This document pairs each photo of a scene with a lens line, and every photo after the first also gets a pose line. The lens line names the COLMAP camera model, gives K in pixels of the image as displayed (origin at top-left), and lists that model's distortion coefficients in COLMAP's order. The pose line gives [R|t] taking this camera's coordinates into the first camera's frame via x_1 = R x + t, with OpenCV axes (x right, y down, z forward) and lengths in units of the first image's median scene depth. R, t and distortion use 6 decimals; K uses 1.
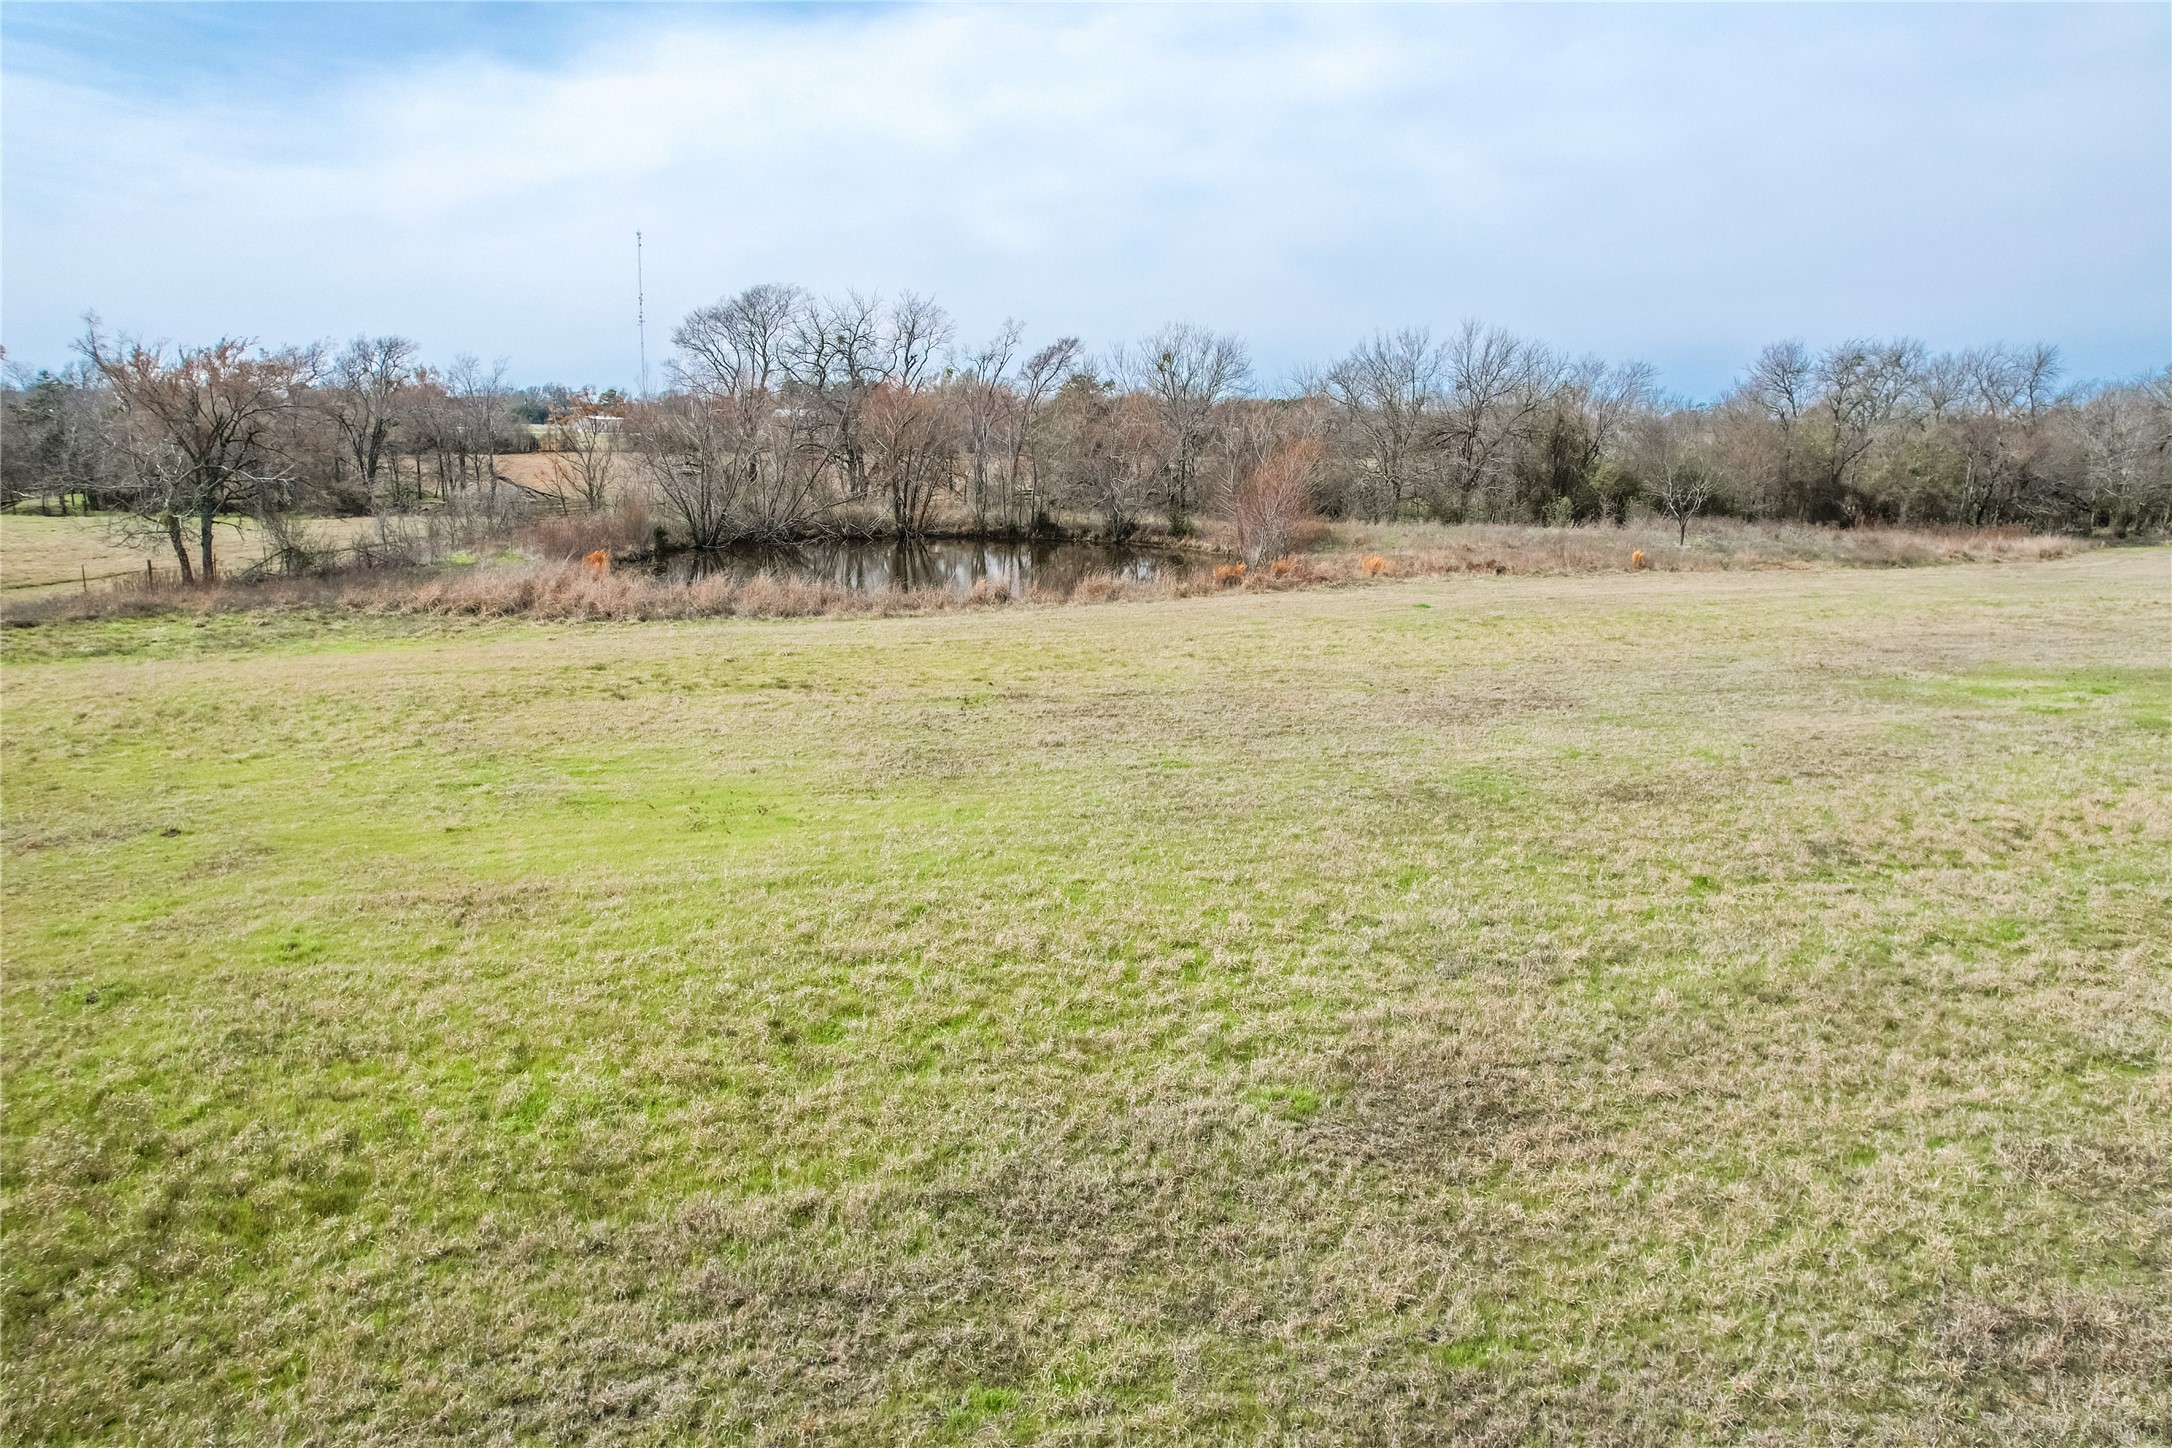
lens RADIAL K [[1393.0, 0, 1086.0], [0, 1393.0, 724.0], [0, 0, 1]] dist [-0.078752, 0.065304]
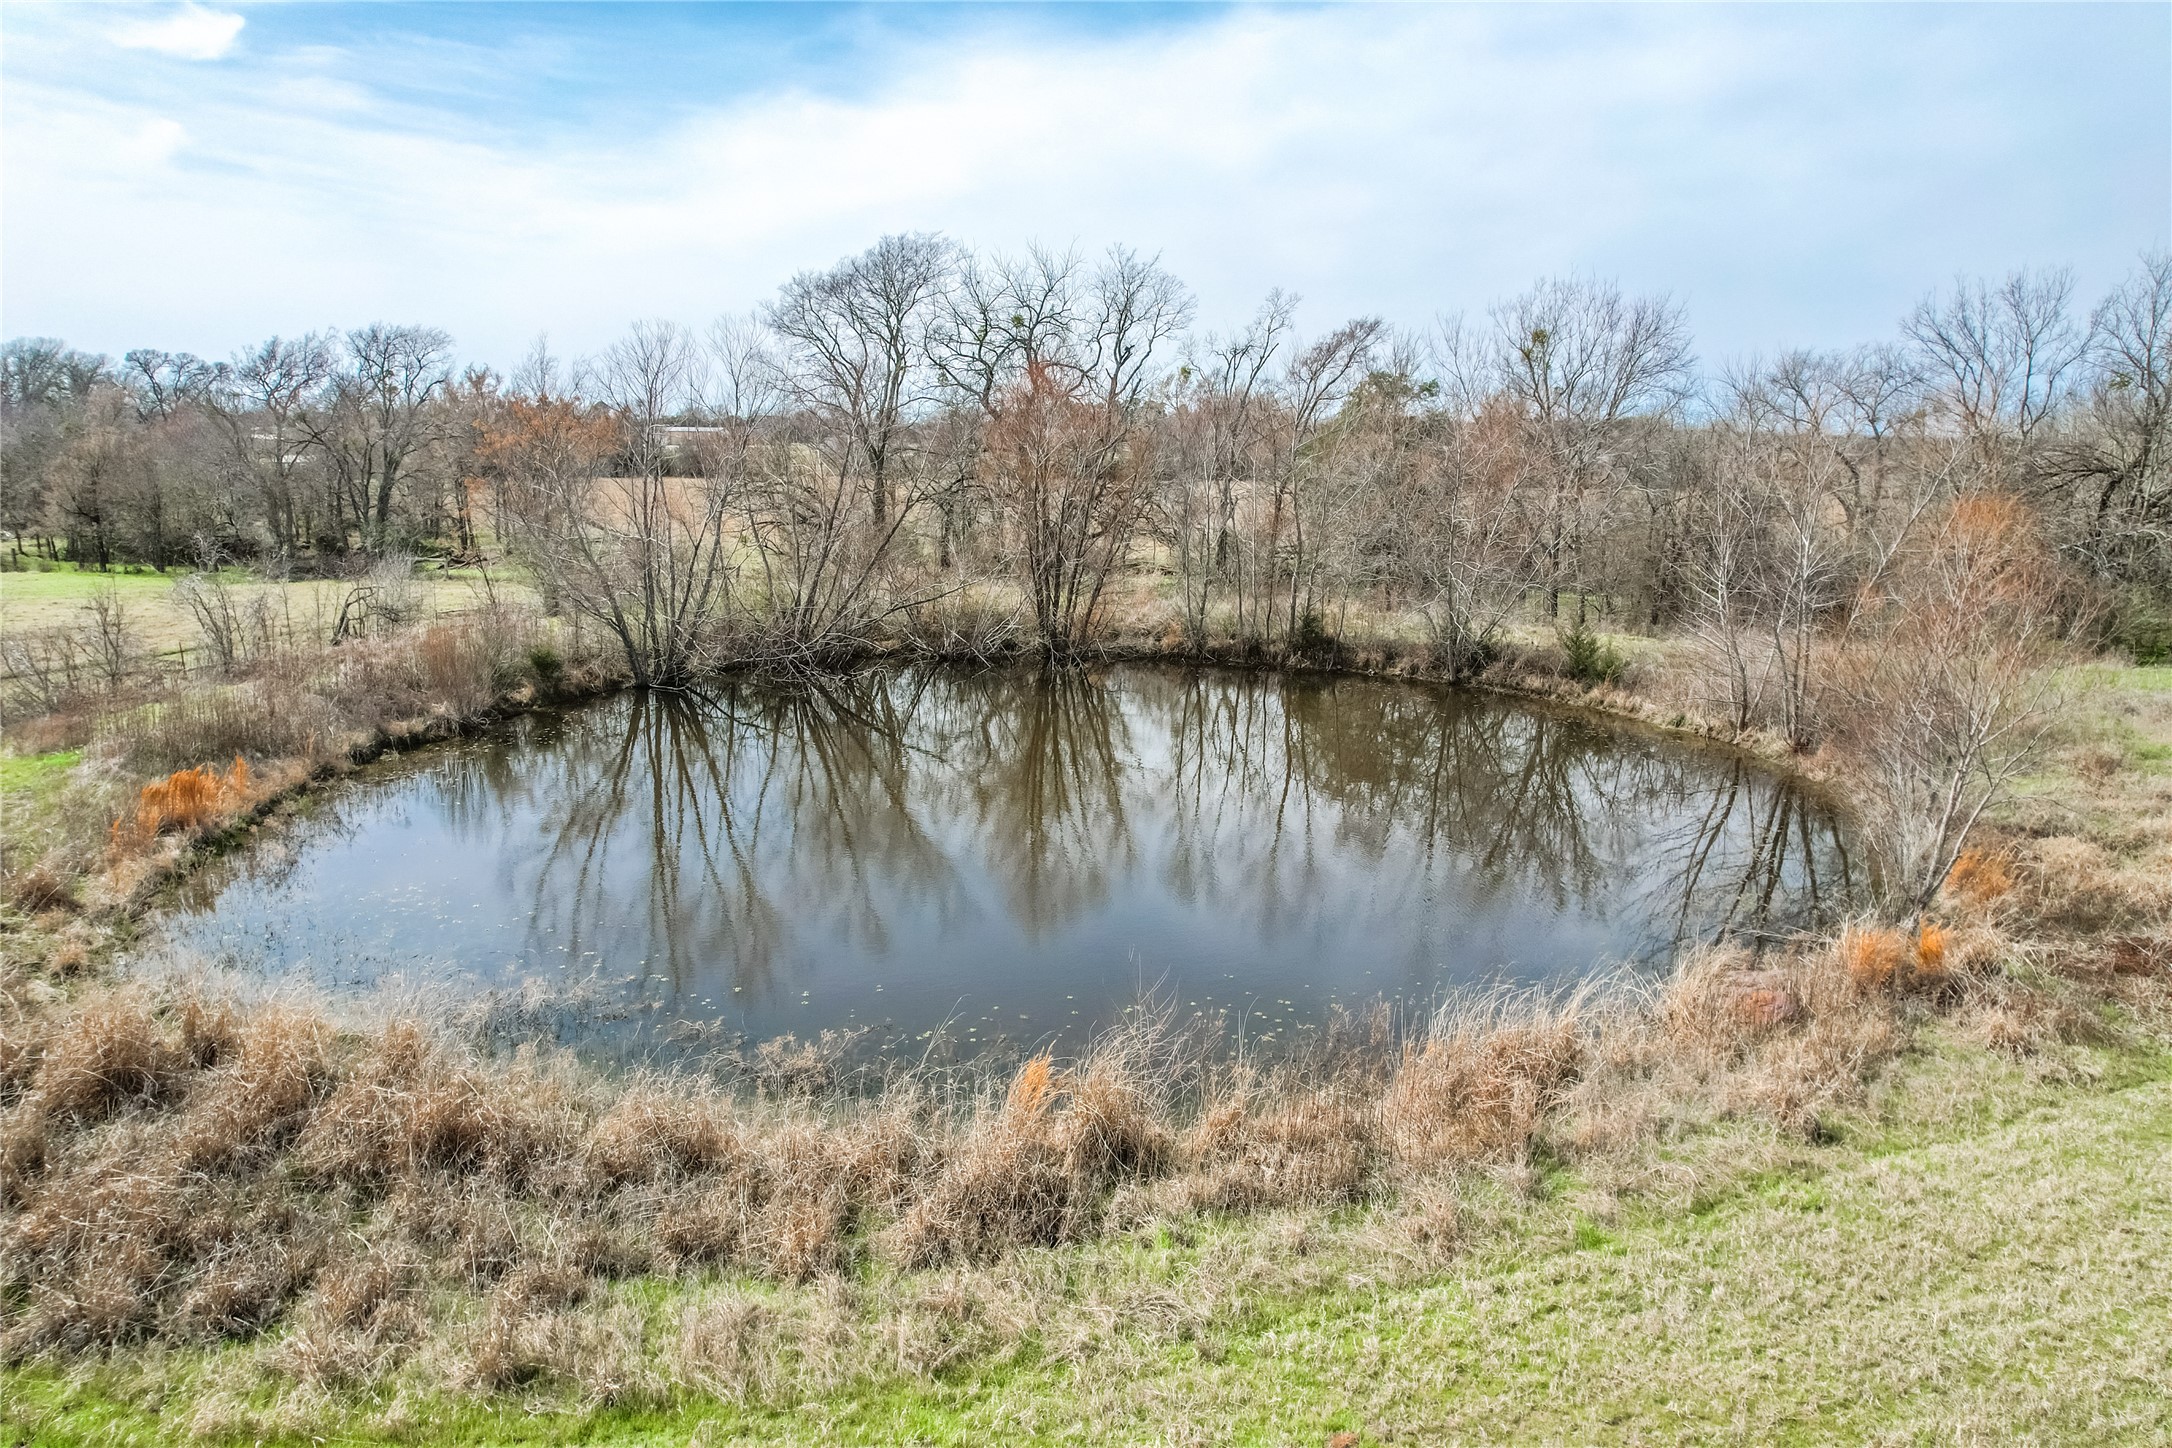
lens RADIAL K [[1323.4, 0, 1085.0], [0, 1323.4, 796.0], [0, 0, 1]] dist [-0.066675, 0.000149]
pose [[0.979353, 0.050129, -0.195842, -0.010941], [-0.041691, 0.998026, 0.046976, -0.082871], [0.197810, -0.037841, 0.979510, 0.386538]]
